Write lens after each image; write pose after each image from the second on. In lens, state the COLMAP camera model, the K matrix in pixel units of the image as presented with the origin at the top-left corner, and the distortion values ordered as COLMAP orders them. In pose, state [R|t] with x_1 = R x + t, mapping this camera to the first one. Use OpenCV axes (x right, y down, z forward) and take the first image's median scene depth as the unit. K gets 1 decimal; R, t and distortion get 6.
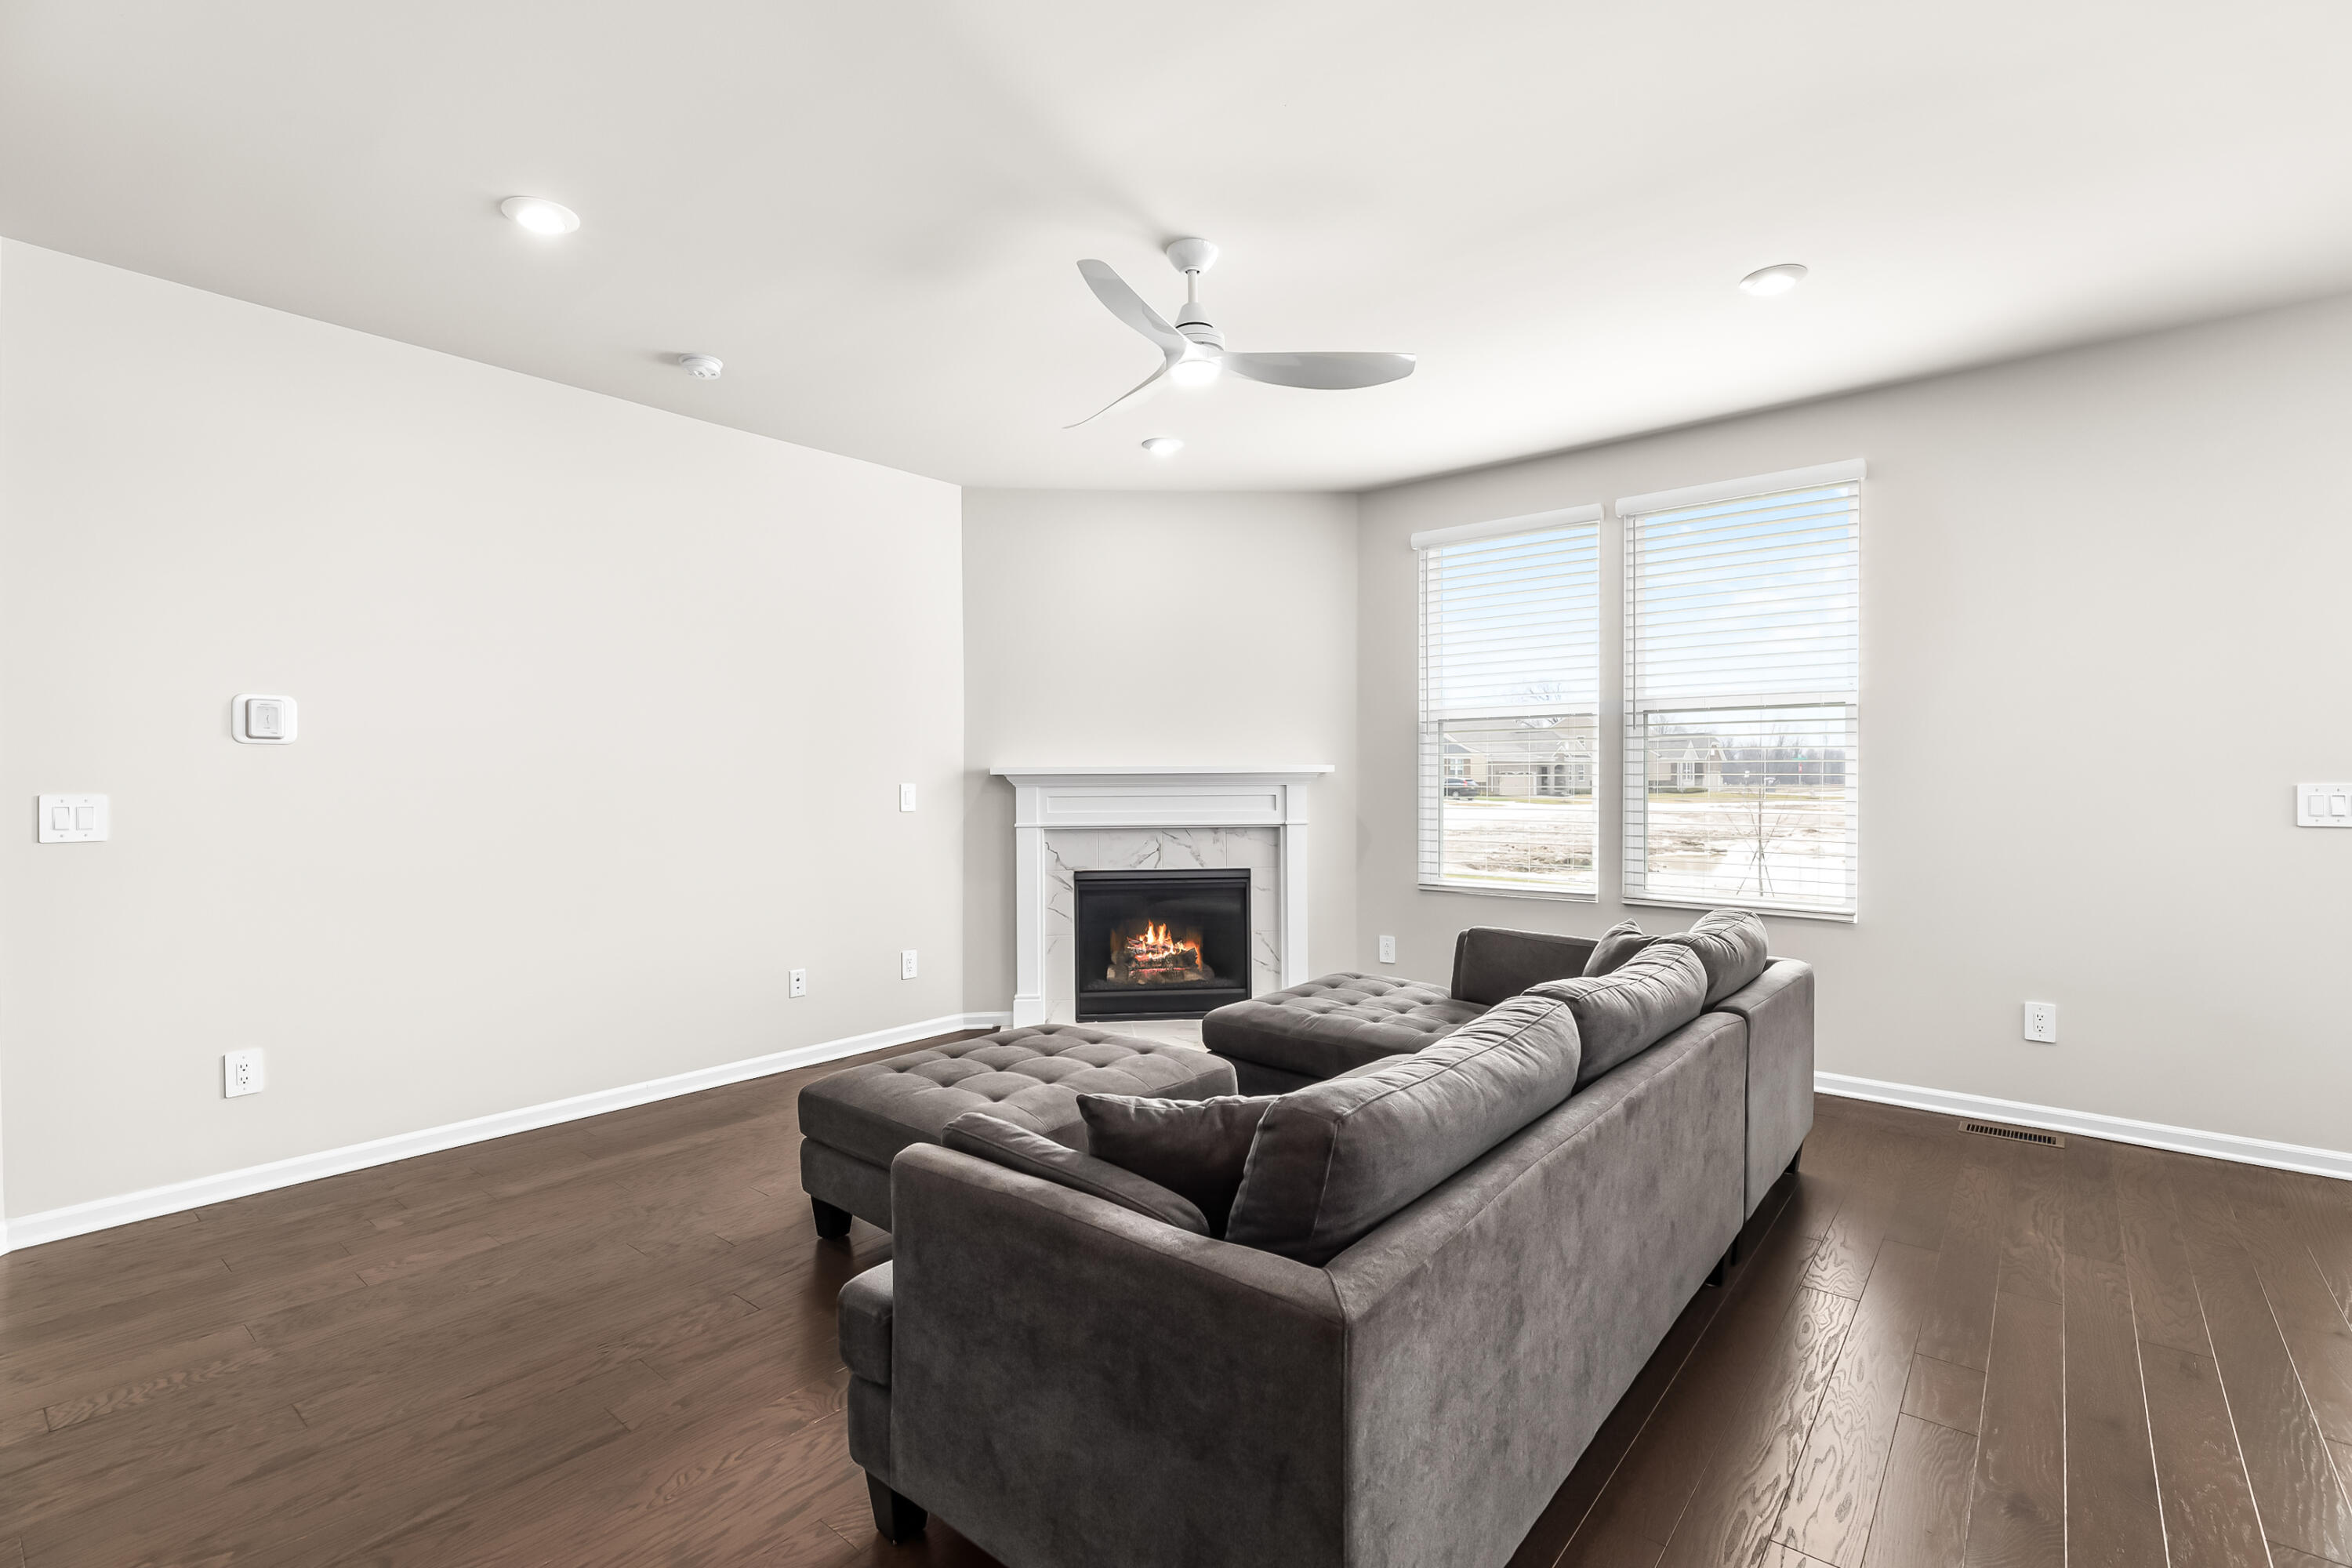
lens RADIAL K [[1057.4, 0, 1180.1], [0, 1057.4, 792.6], [0, 0, 1]] dist [-0.000816, 0.000120]
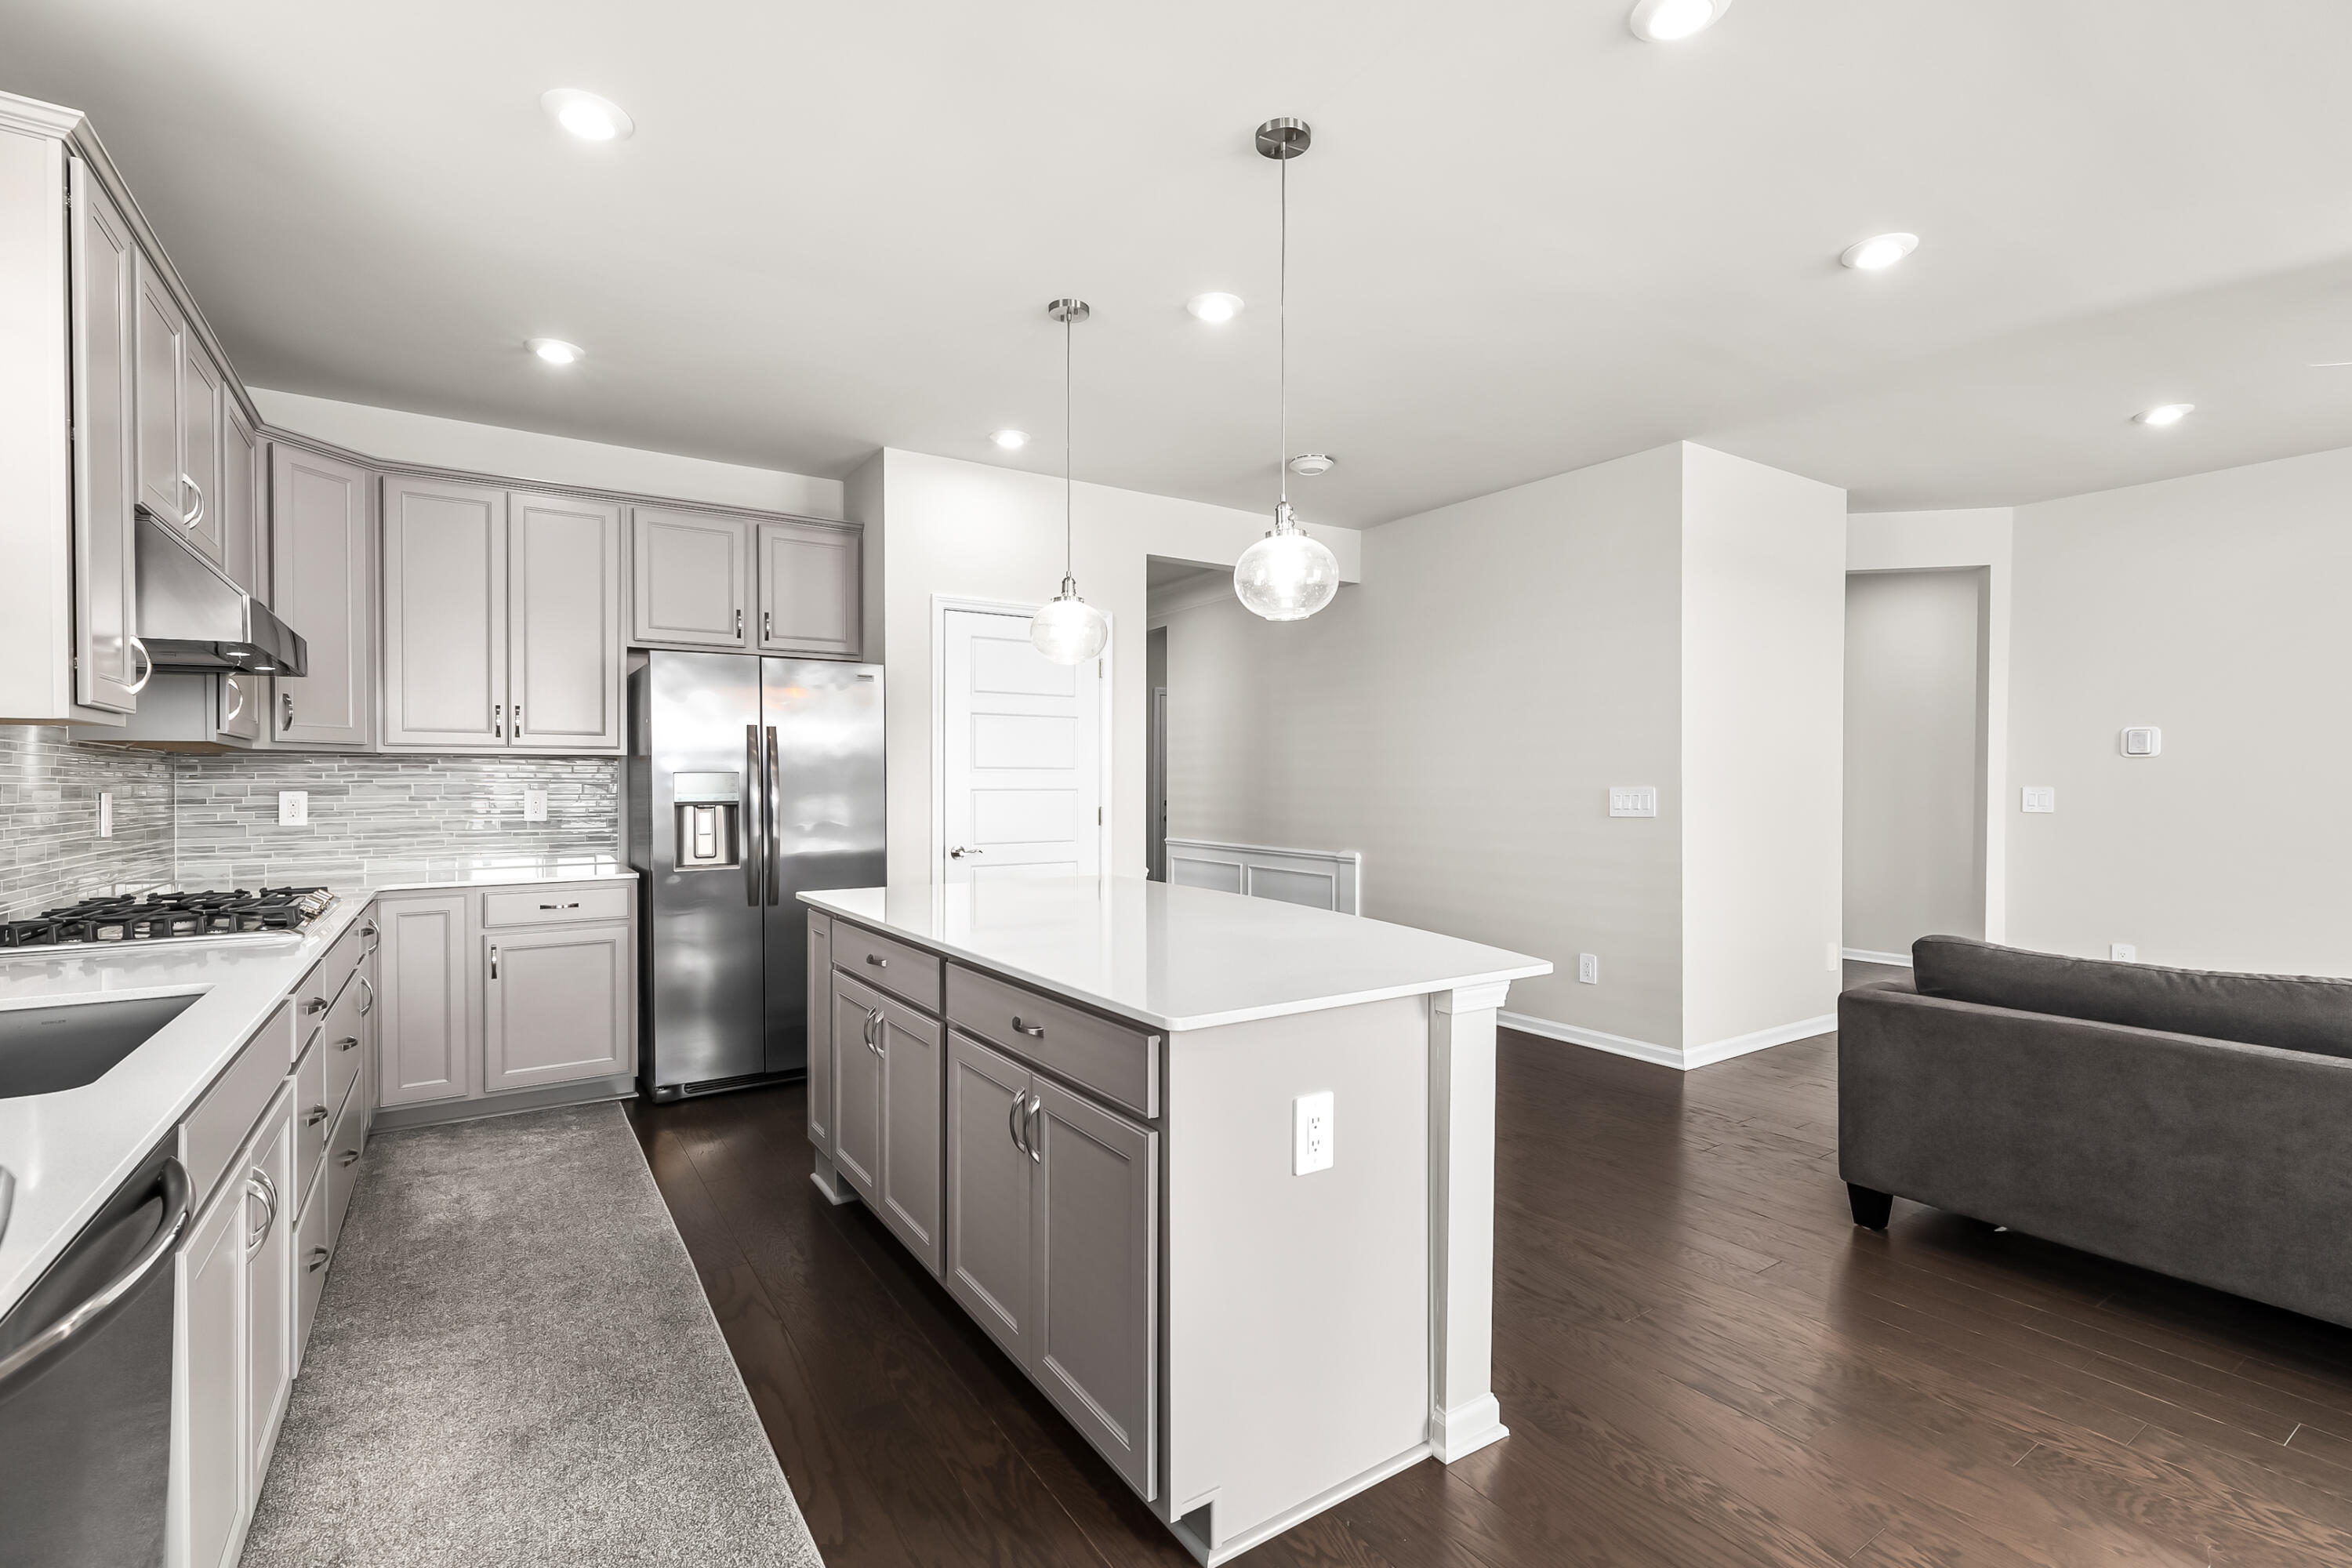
lens RADIAL K [[1053.8, 0, 1179.8], [0, 1053.8, 786.0], [0, 0, 1]] dist [0.001455, -0.000160]
pose [[-0.284691, 0.008291, -0.958583, 0.665014], [-0.010371, 0.999877, 0.011728, -0.004096], [0.958563, 0.013280, -0.284570, 0.040395]]
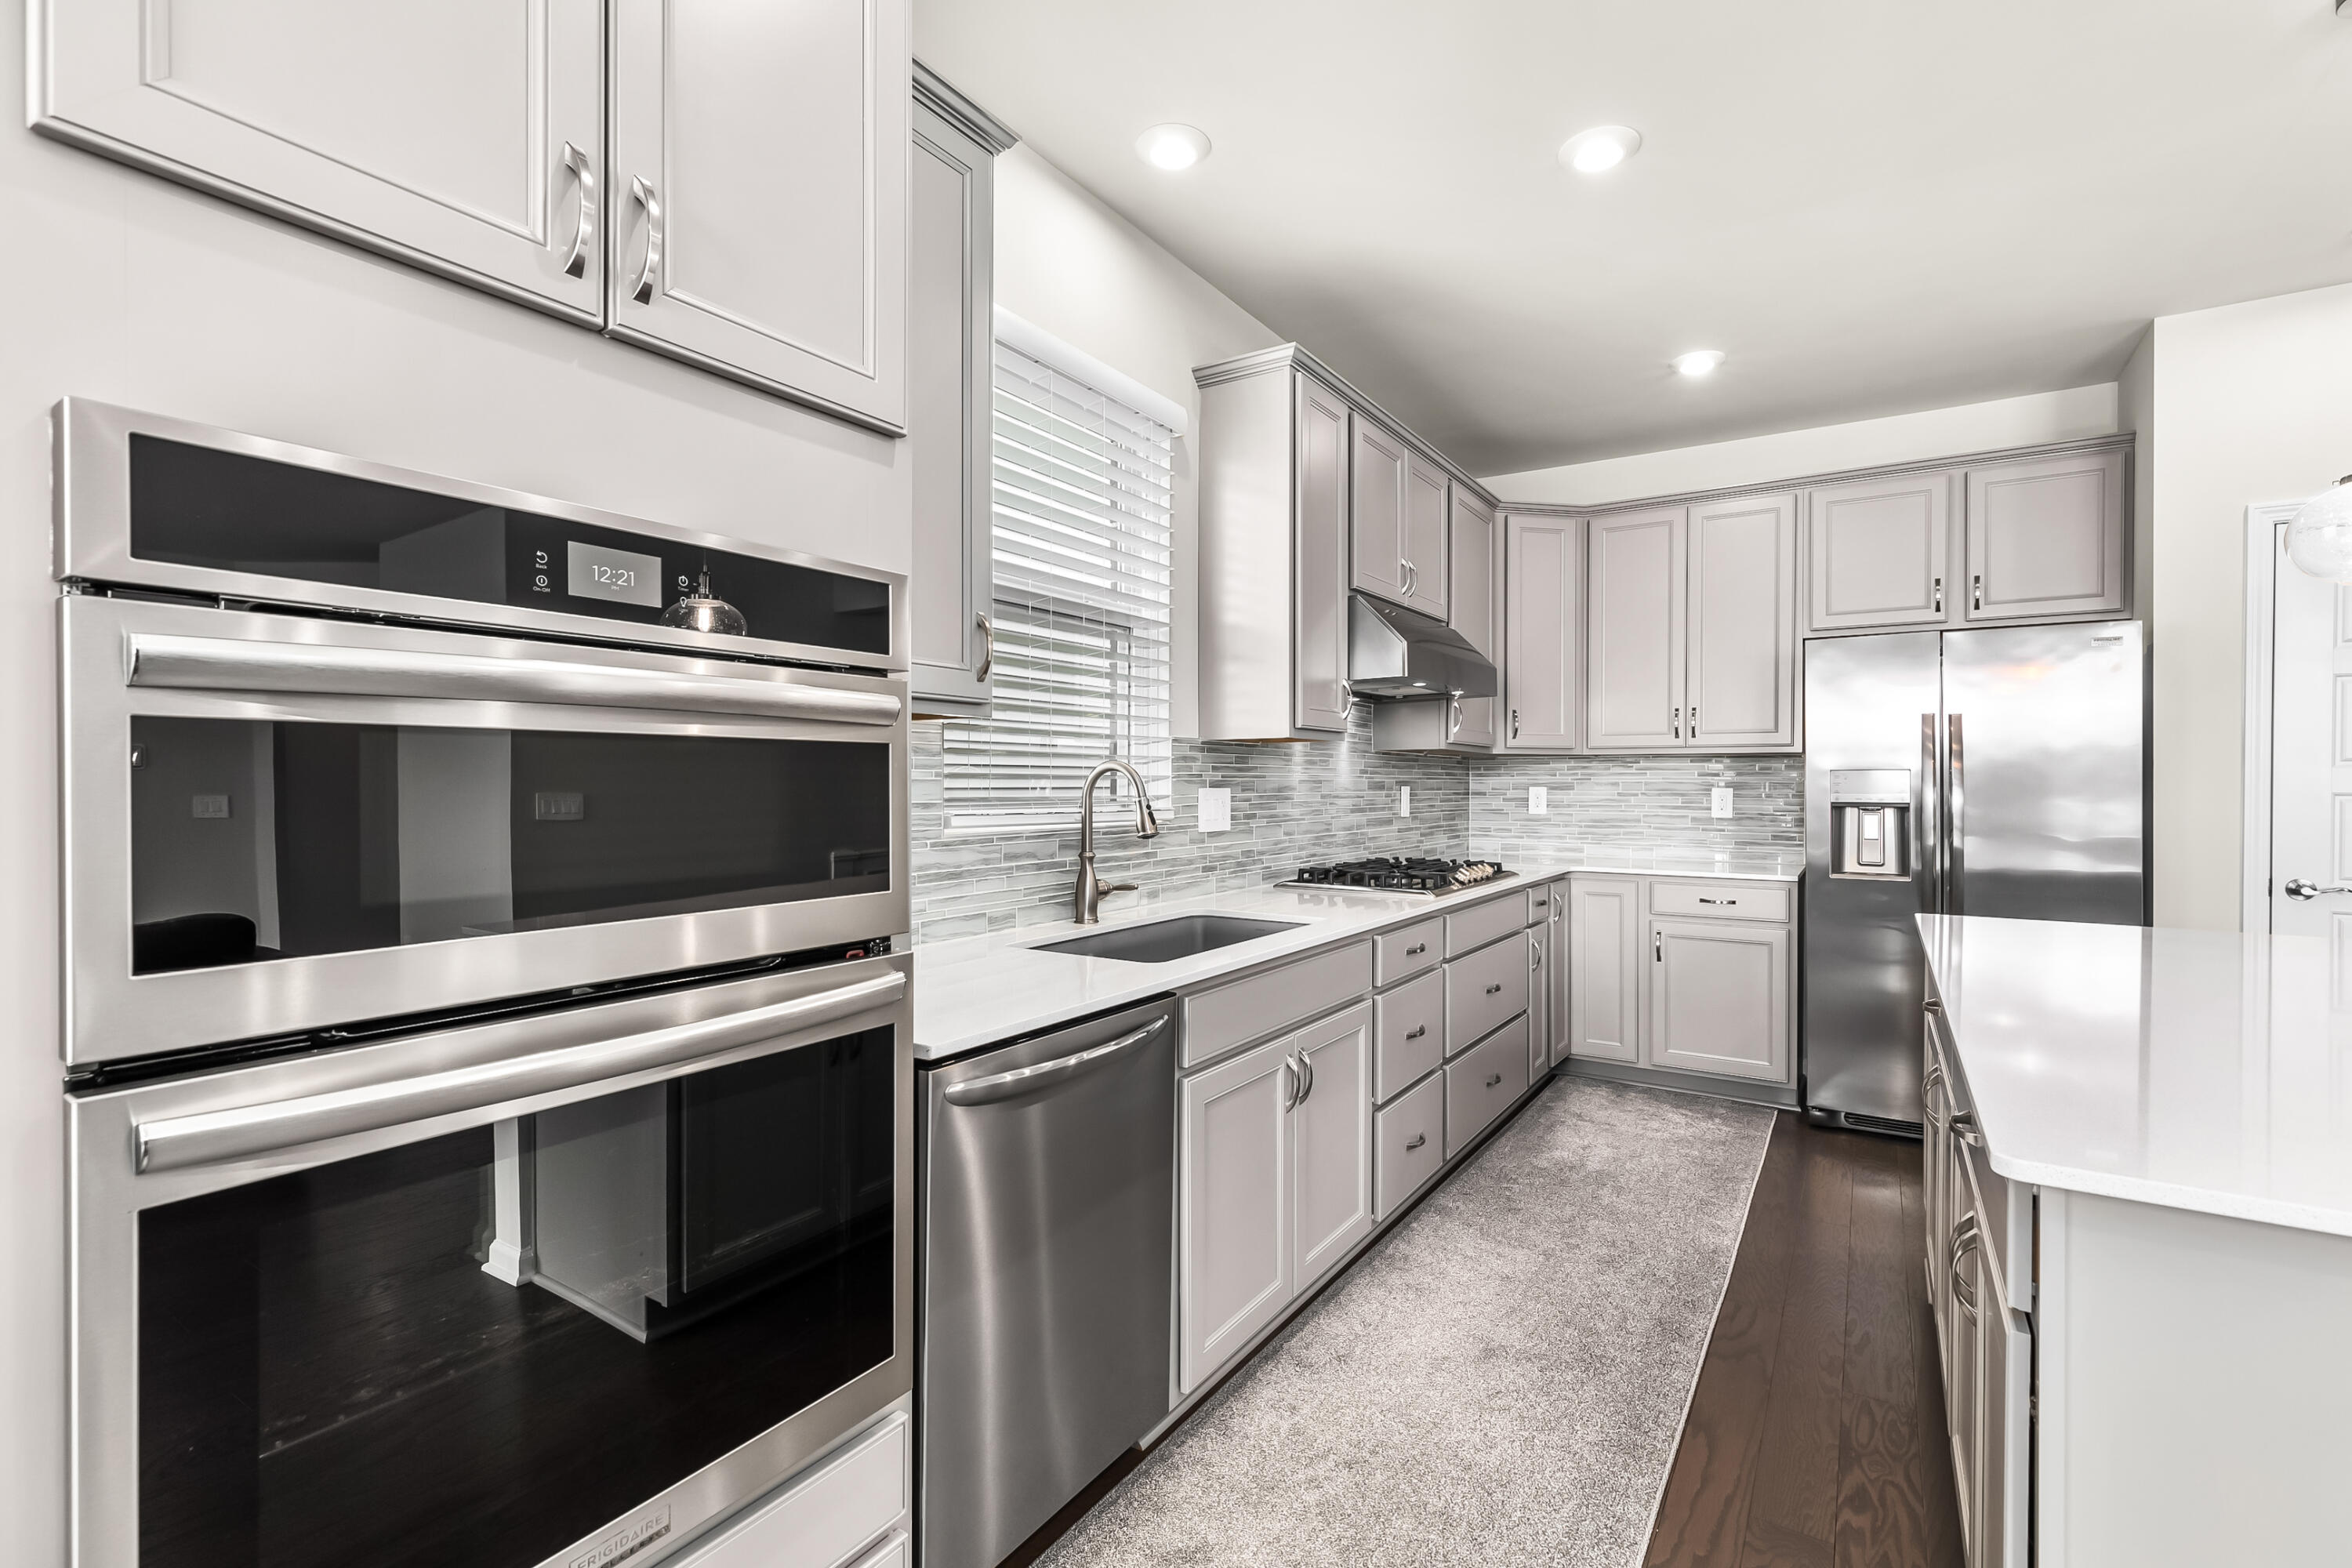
lens RADIAL K [[1053.8, 0, 1179.8], [0, 1053.8, 786.0], [0, 0, 1]] dist [0.001455, -0.000160]
pose [[-0.993633, 0.001666, -0.112656, 0.547810], [-0.000479, 0.999819, 0.019014, -0.003540], [0.112668, 0.018947, -0.993452, 0.120936]]
